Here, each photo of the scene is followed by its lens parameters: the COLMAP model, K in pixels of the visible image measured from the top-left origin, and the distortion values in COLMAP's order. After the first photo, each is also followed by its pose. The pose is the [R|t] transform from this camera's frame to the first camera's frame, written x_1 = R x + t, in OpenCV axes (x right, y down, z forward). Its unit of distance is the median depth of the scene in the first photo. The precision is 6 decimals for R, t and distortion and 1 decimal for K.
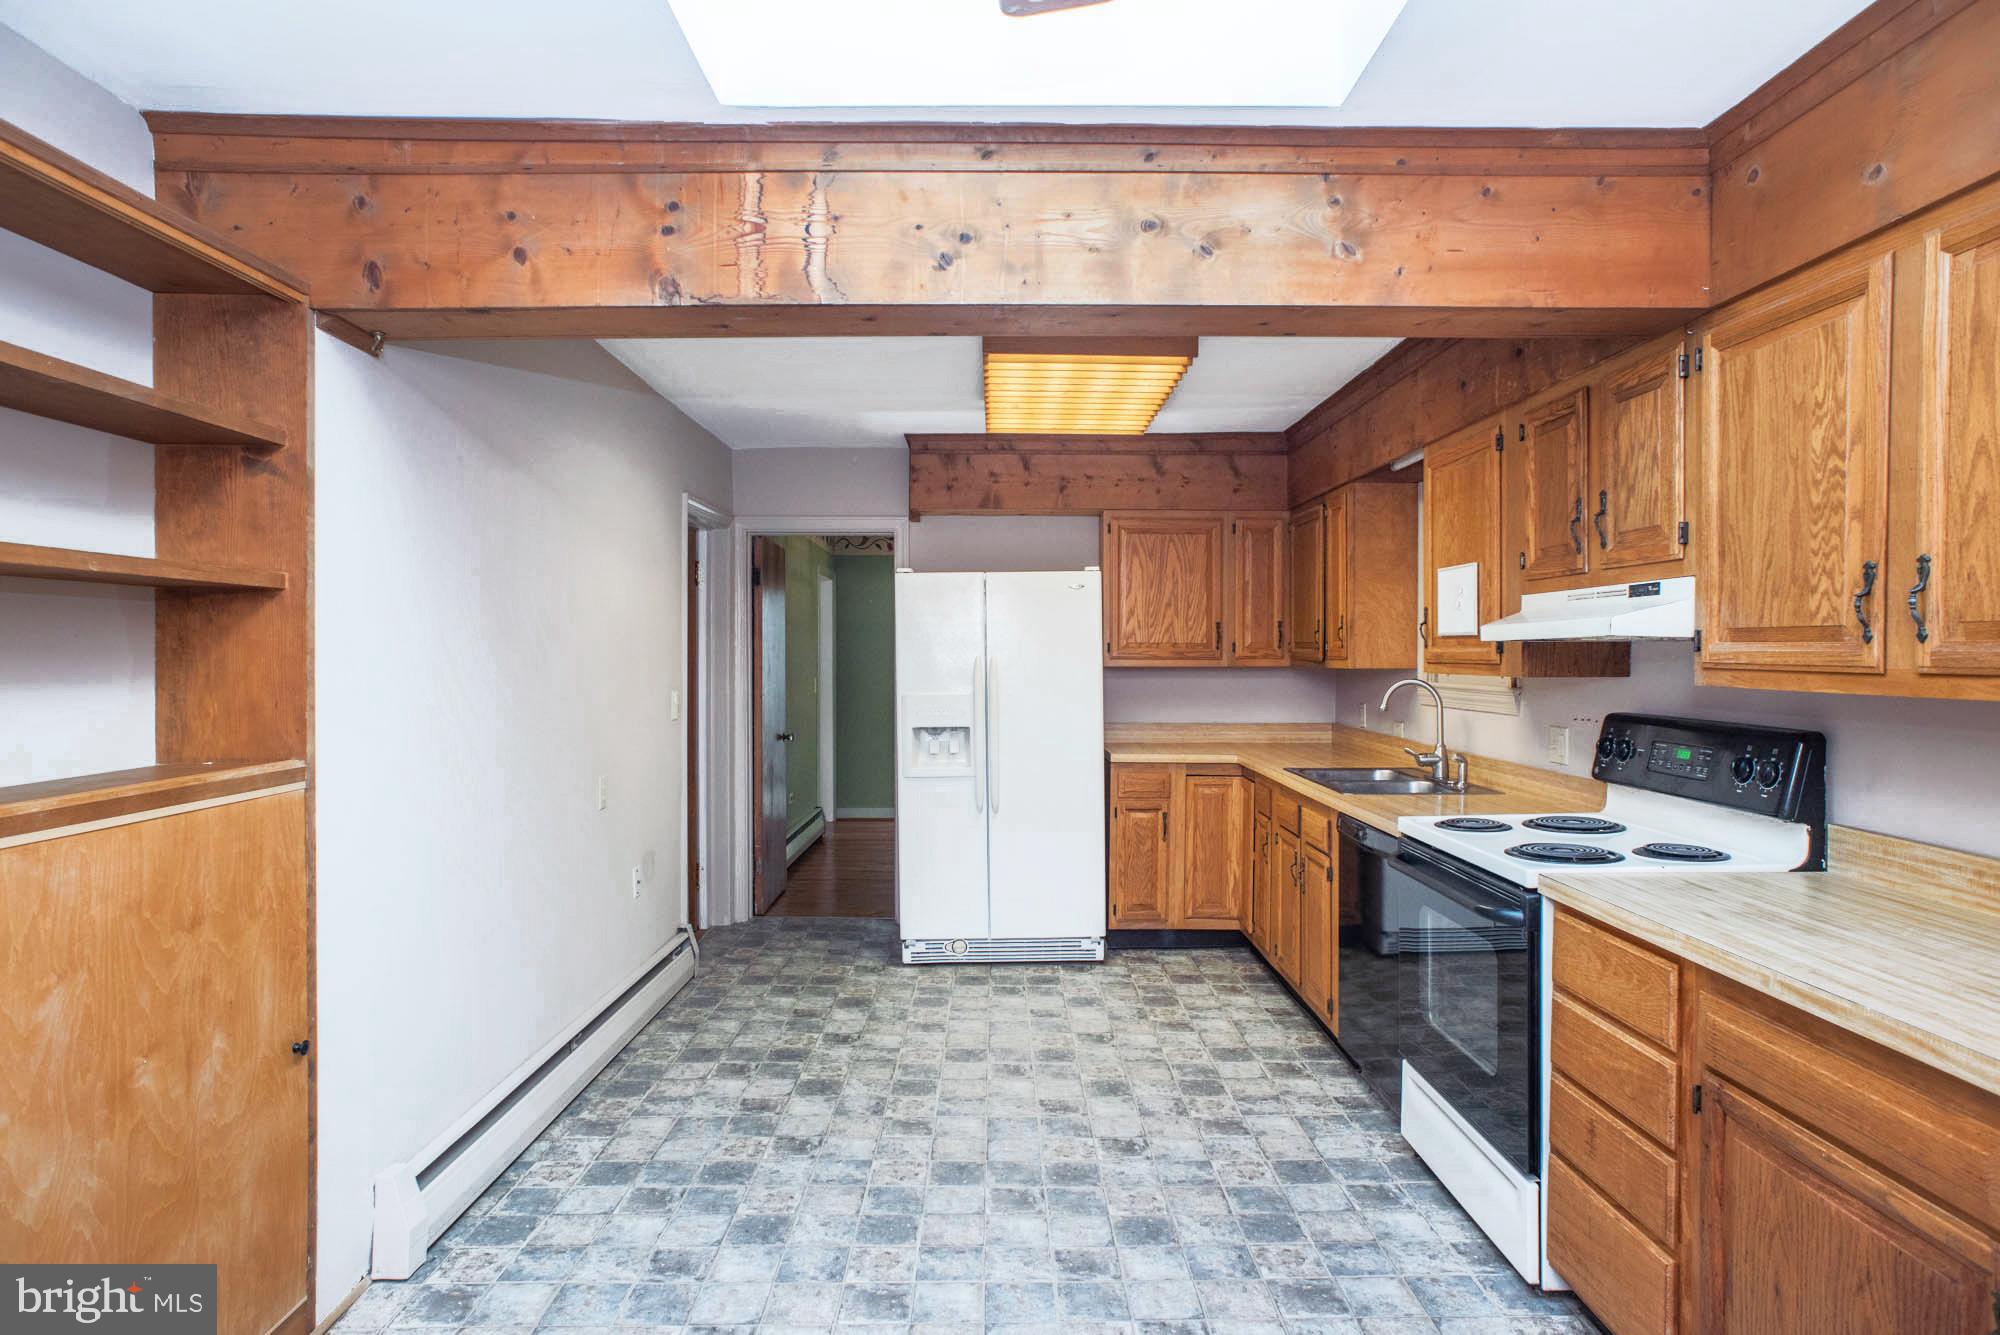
lens RADIAL K [[1196.1, 0, 1000.0], [0, 1196.1, 667.5], [0, 0, 1]] dist [-0.088230, 0.080082]
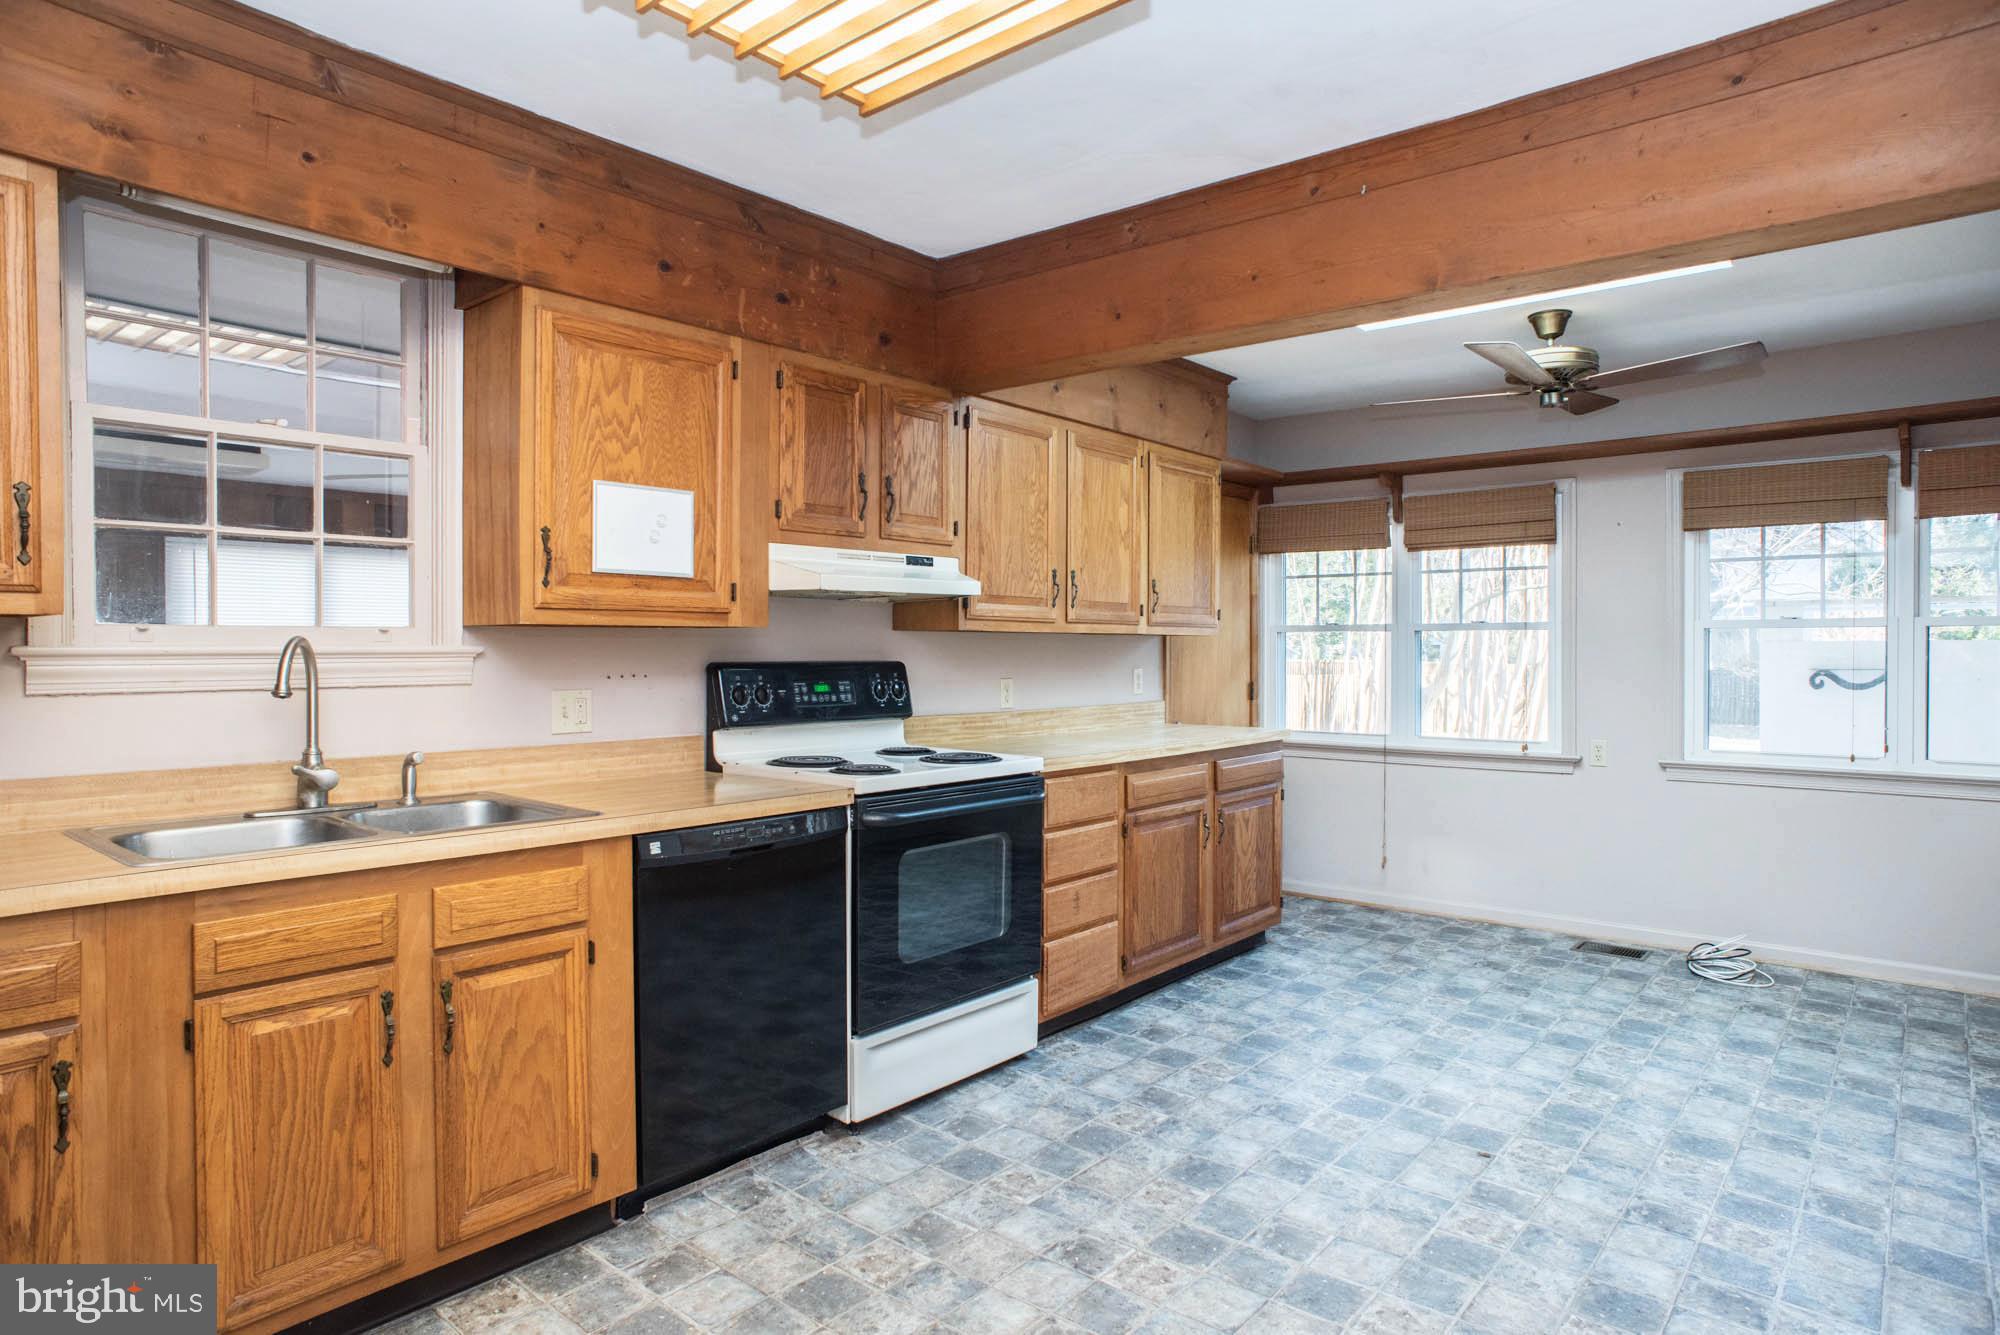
lens RADIAL K [[1196.1, 0, 1000.0], [0, 1196.1, 667.5], [0, 0, 1]] dist [-0.088230, 0.080082]
pose [[-0.776557, -0.015740, 0.629850, -0.380207], [0.003807, 0.999552, 0.029672, 0.015735], [-0.630035, 0.025440, -0.776150, 1.923589]]
